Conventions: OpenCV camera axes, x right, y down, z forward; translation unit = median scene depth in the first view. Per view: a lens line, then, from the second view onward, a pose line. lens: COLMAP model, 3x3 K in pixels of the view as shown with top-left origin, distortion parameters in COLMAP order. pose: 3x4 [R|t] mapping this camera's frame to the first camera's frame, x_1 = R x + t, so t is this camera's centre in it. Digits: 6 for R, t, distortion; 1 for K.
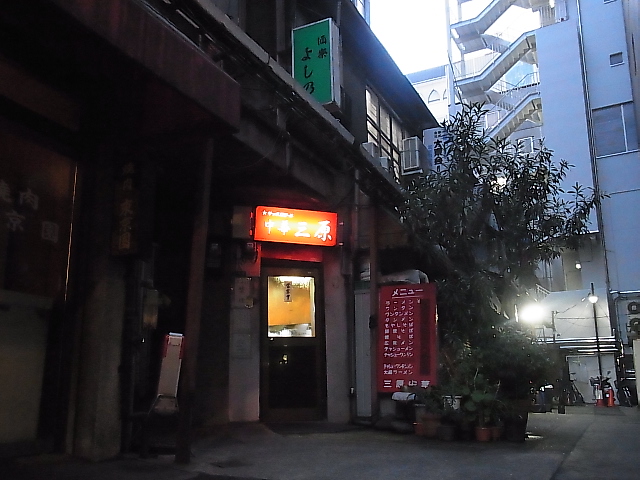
lens RADIAL K [[605.5, 0, 320.0], [0, 605.5, 240.0], [0, 0, 1]] dist [-0.076787, 0.018171]
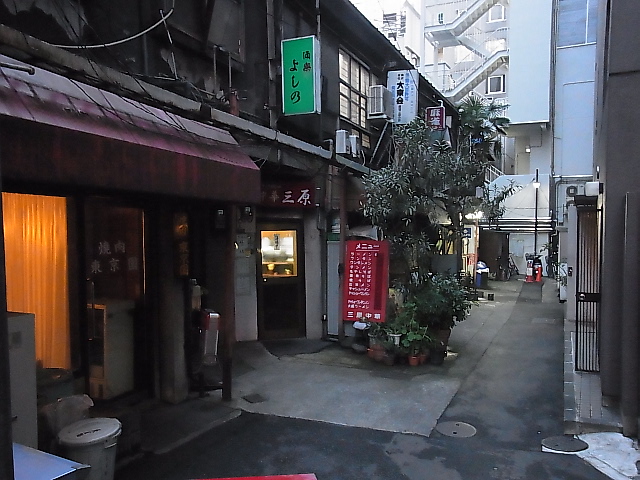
lens RADIAL K [[644.1, 0, 320.0], [0, 644.1, 240.0], [0, 0, 1]] dist [-0.055154, 0.011144]
pose [[0.997772, 0.000172, 0.066722, -0.055588], [-0.019522, 0.956989, 0.289466, -0.343643], [-0.063802, -0.290123, 0.954860, -0.351873]]
